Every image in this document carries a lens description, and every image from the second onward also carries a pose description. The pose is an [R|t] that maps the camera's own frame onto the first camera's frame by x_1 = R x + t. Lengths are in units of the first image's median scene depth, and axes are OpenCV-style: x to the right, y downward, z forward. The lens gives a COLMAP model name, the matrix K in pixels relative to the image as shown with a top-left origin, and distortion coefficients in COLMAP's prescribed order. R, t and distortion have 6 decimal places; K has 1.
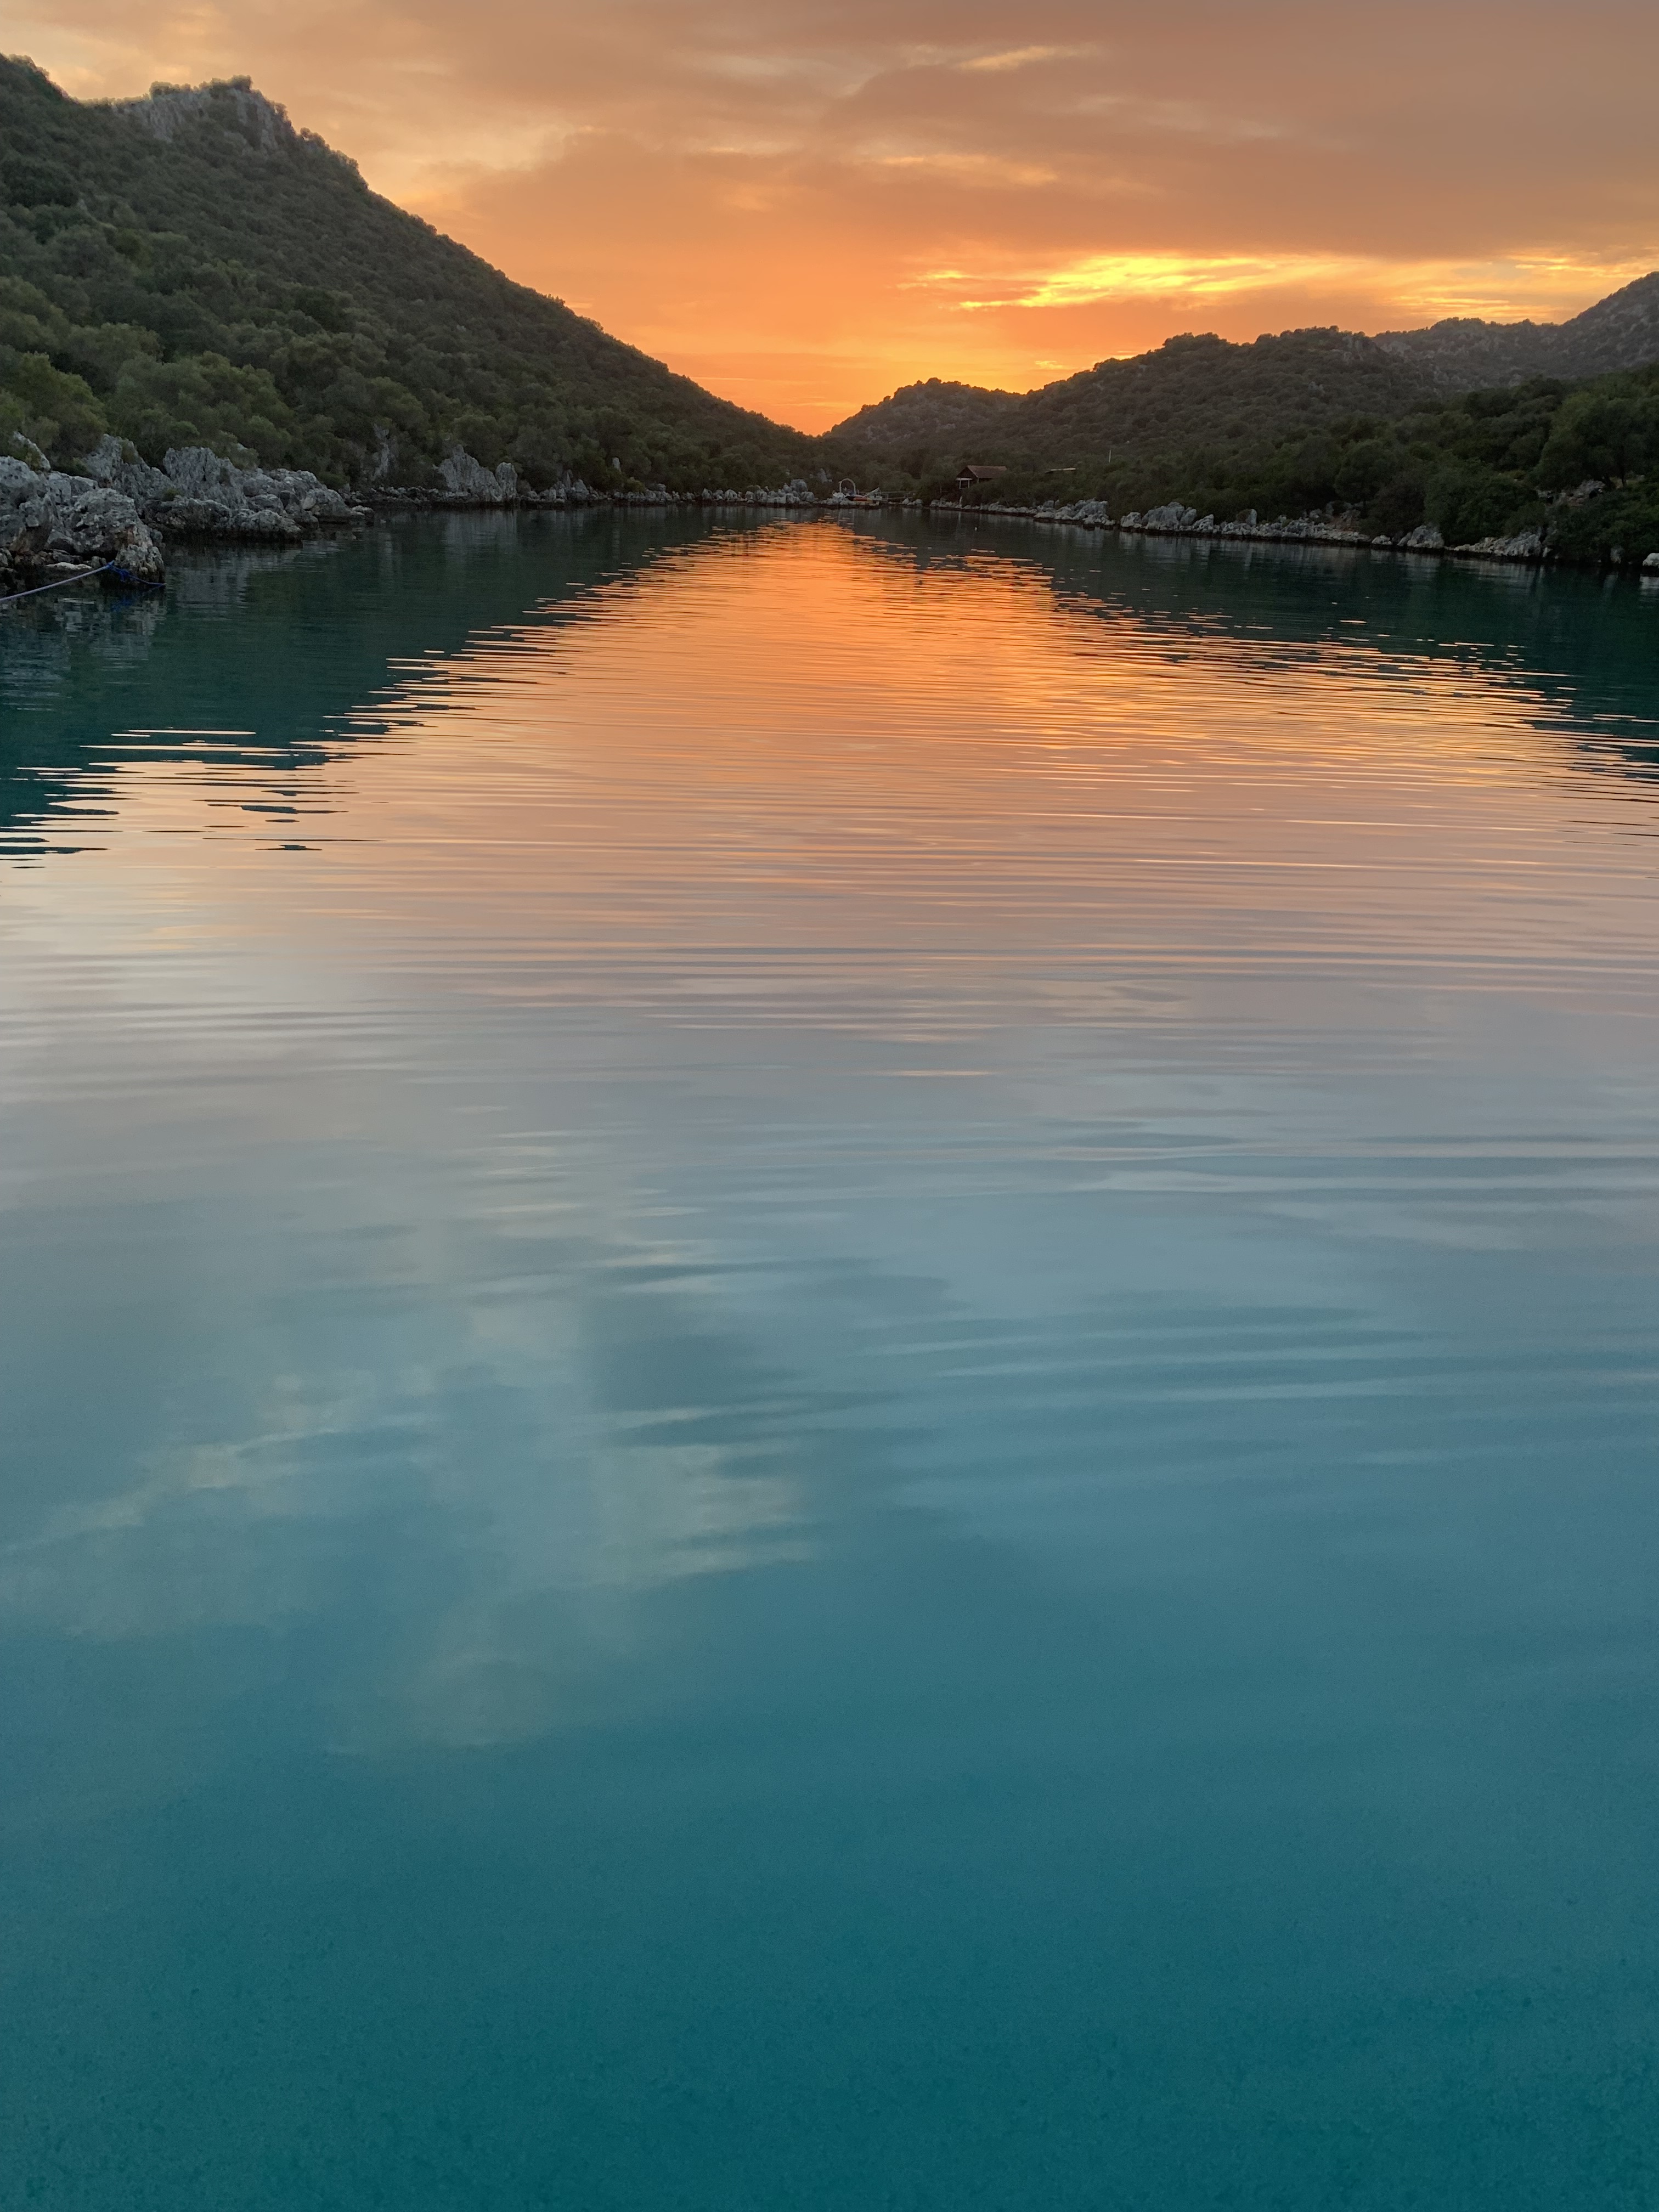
lens RADIAL K [[1687.4, 0, 802.7], [0, 1687.4, 1108.7], [0, 0, 1]] dist [0.011661, 0.002600]
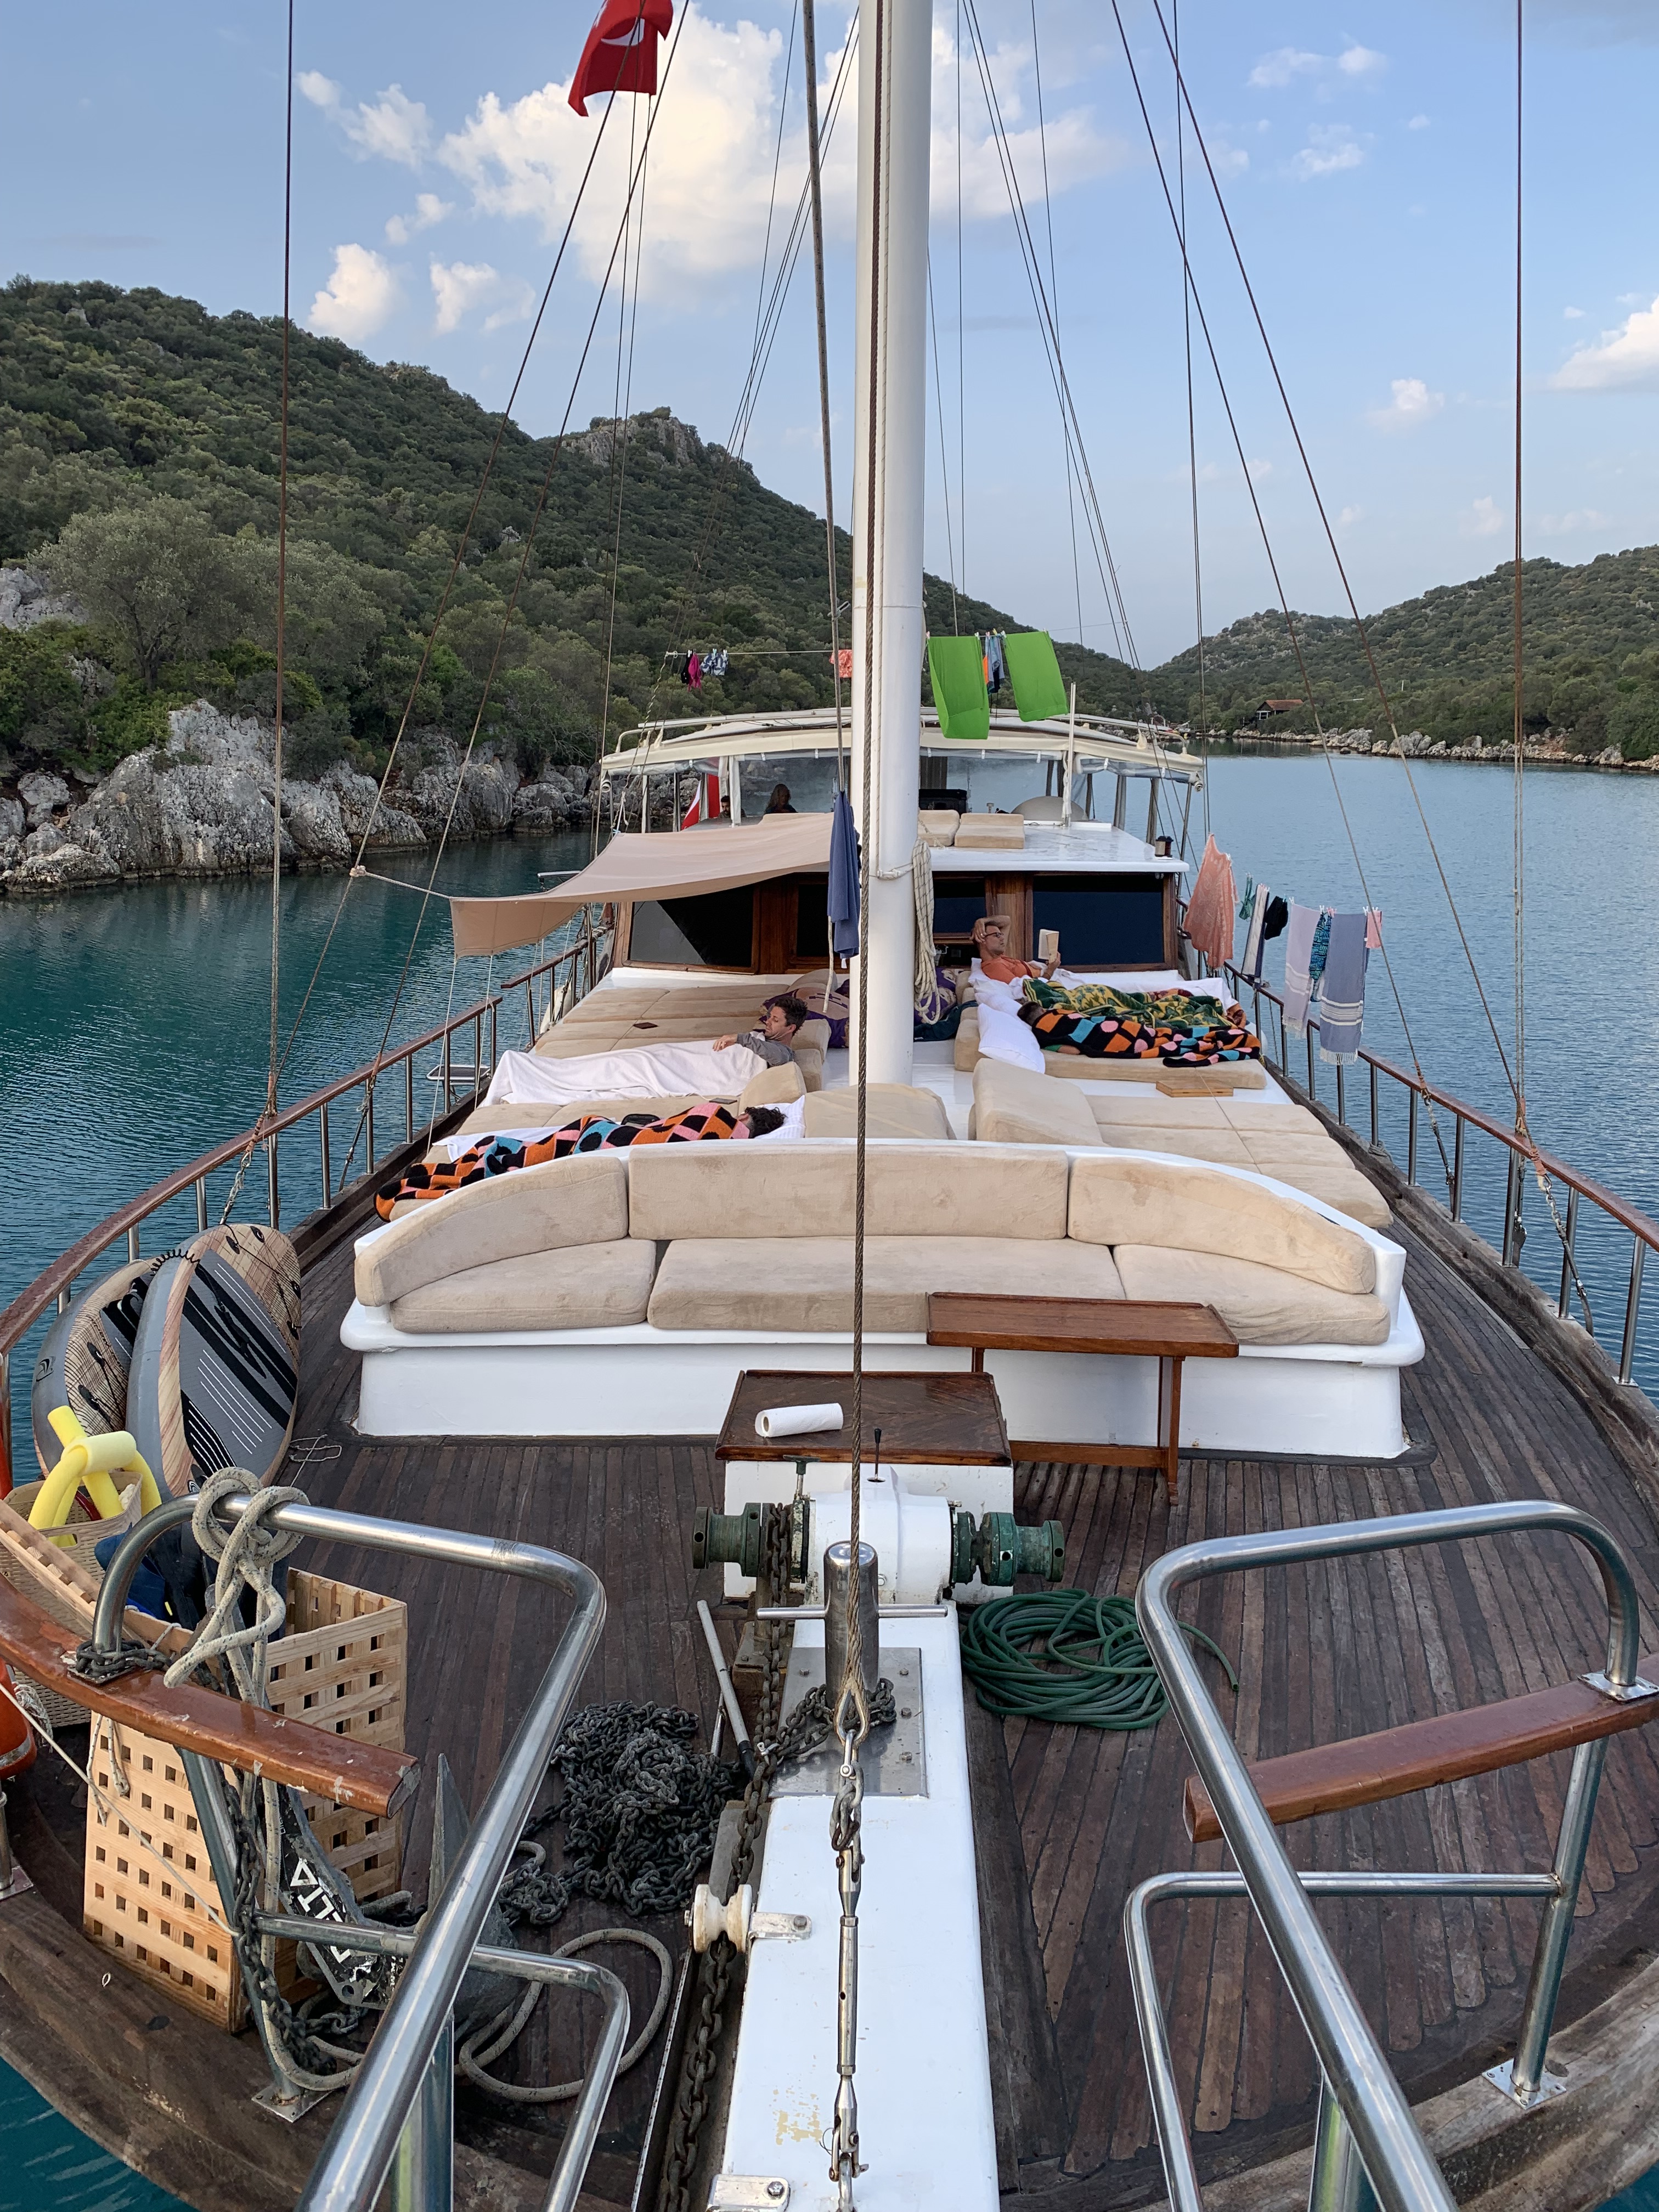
lens RADIAL K [[1655.9, 0, 793.9], [0, 1655.9, 1036.3], [0, 0, 1]] dist [0.059027, -0.062086]
pose [[0.978086, 0.003733, -0.208170, 0.028189], [-0.037360, 0.986757, -0.157841, 0.053971], [0.204824, 0.162160, 0.965273, -0.181943]]
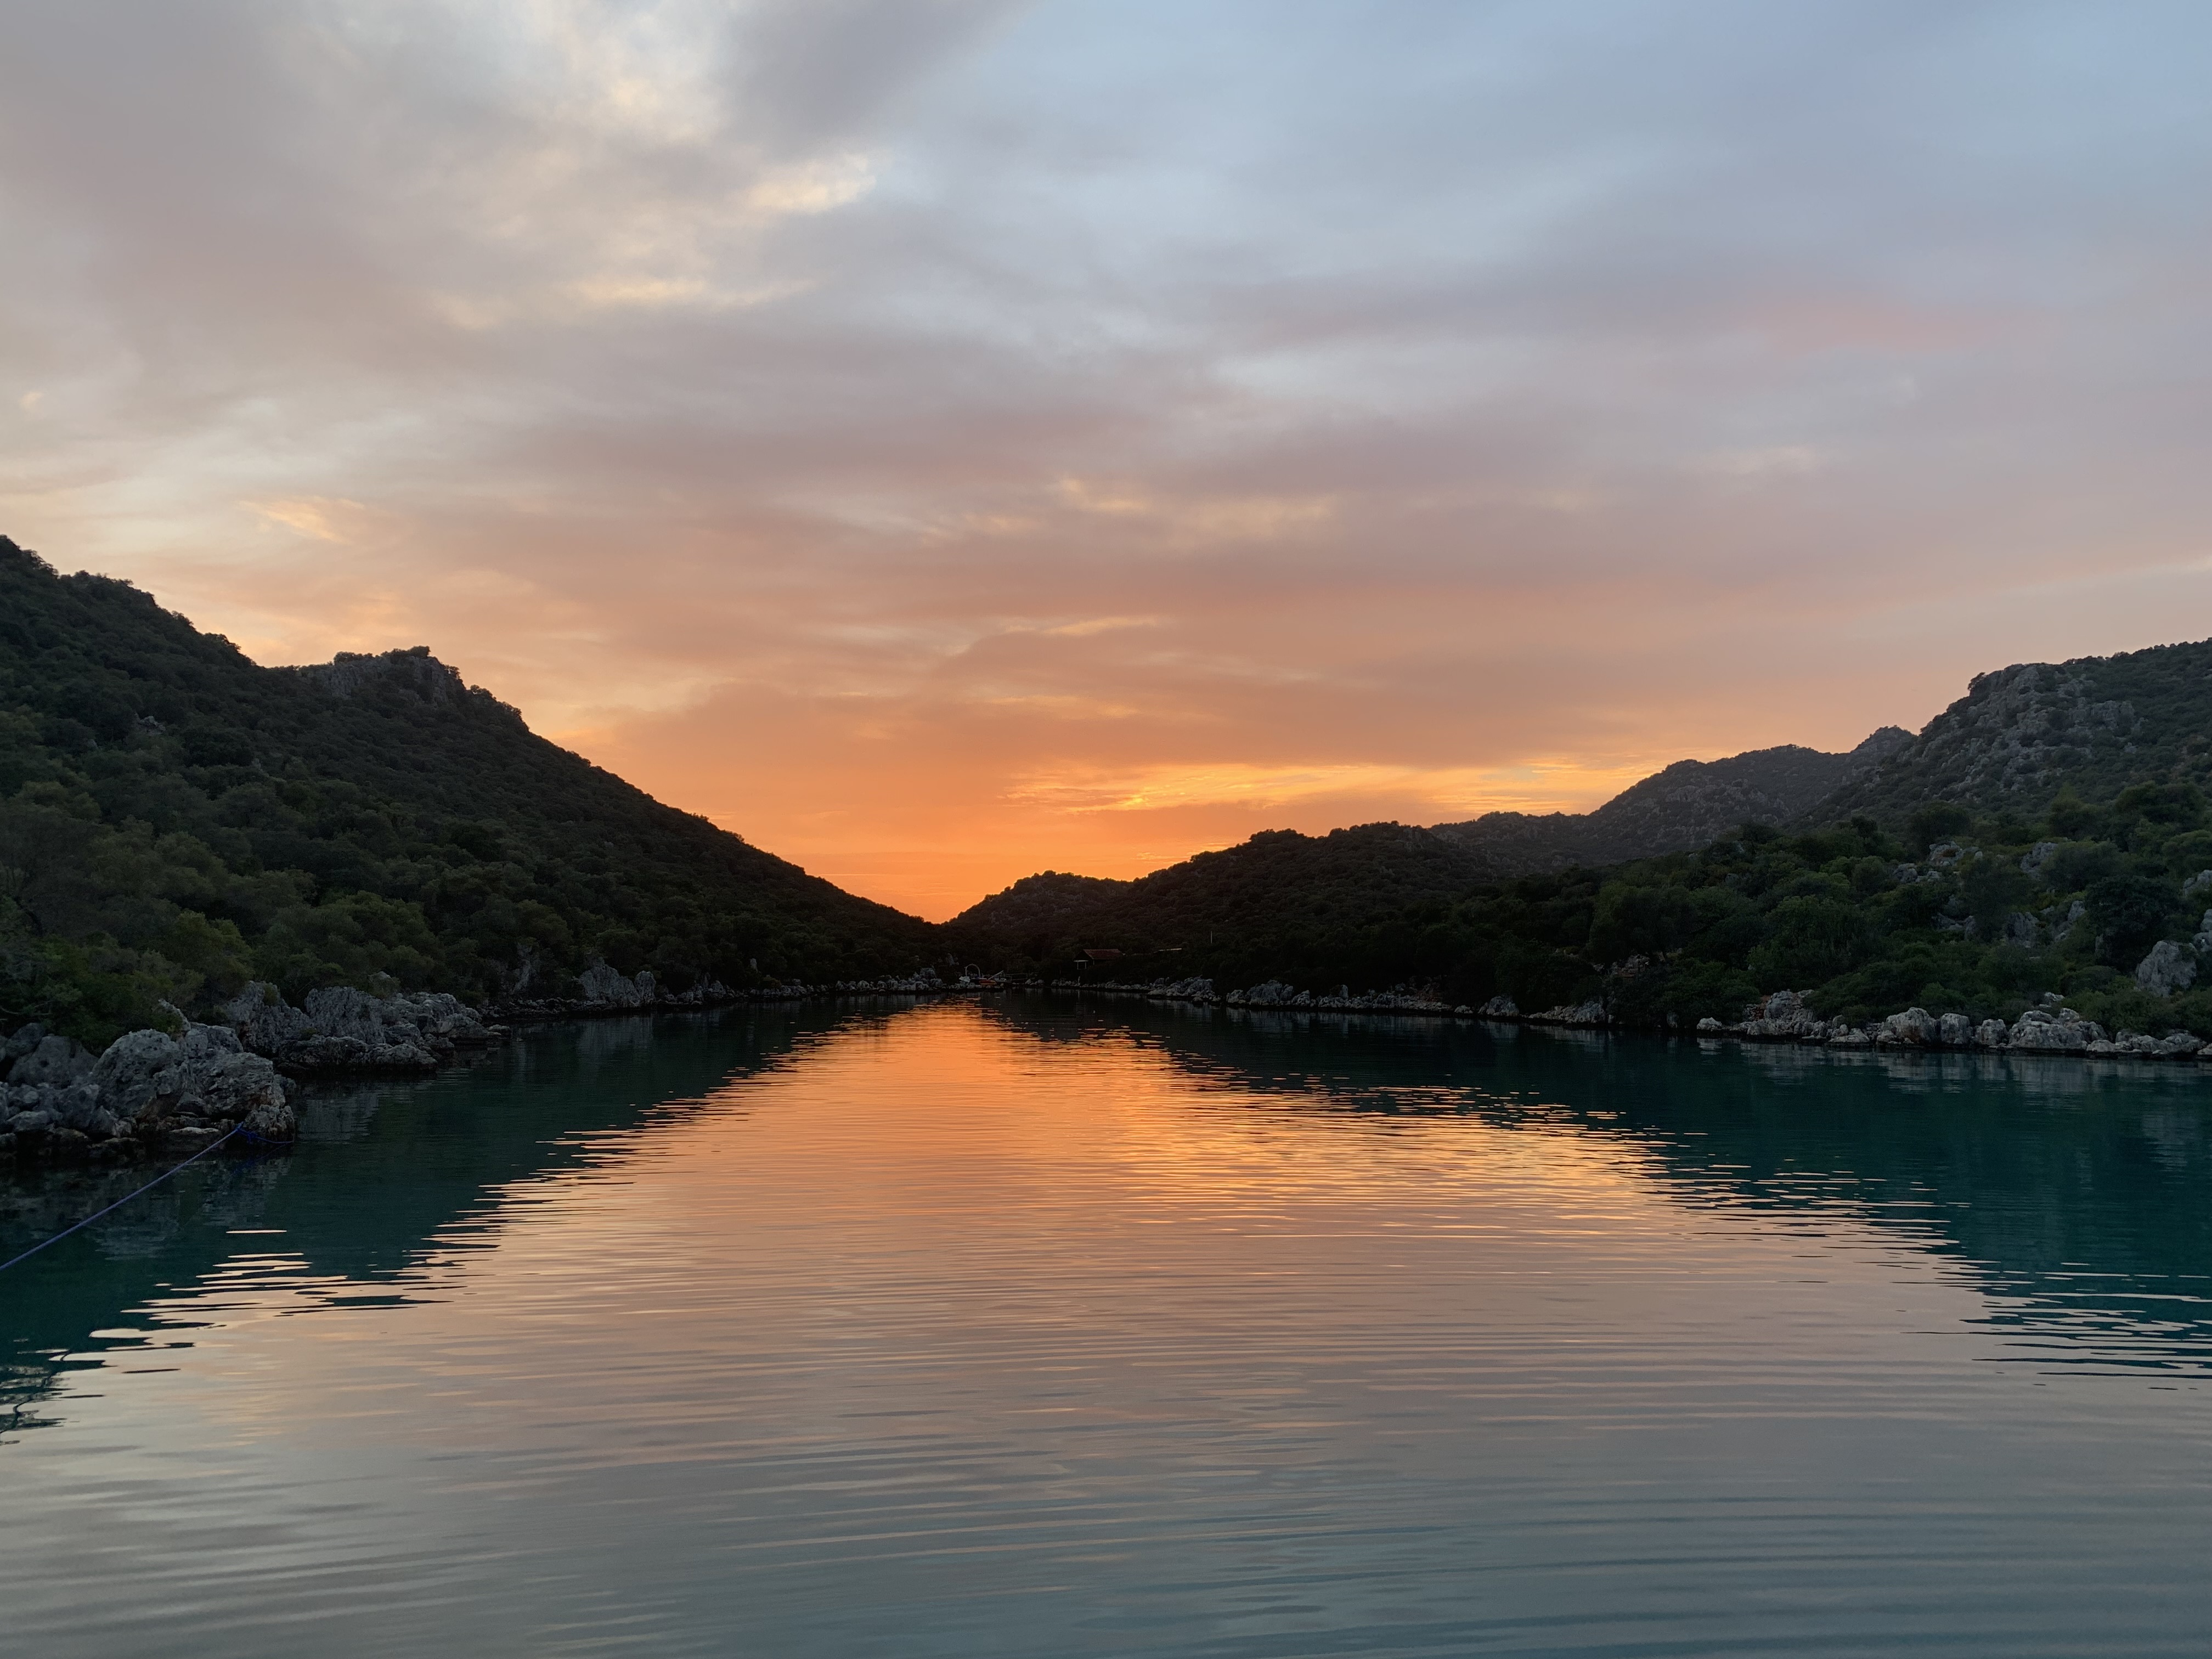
lens RADIAL K [[1668.2, 0, 1106.0], [0, 1668.2, 829.5], [0, 0, 1]] dist [0.106660, -0.204622]
pose [[0.994048, -0.025610, 0.105892, 0.000681], [0.067575, 0.907349, -0.414912, -0.005379], [-0.085455, 0.419598, 0.903678, -0.006069]]
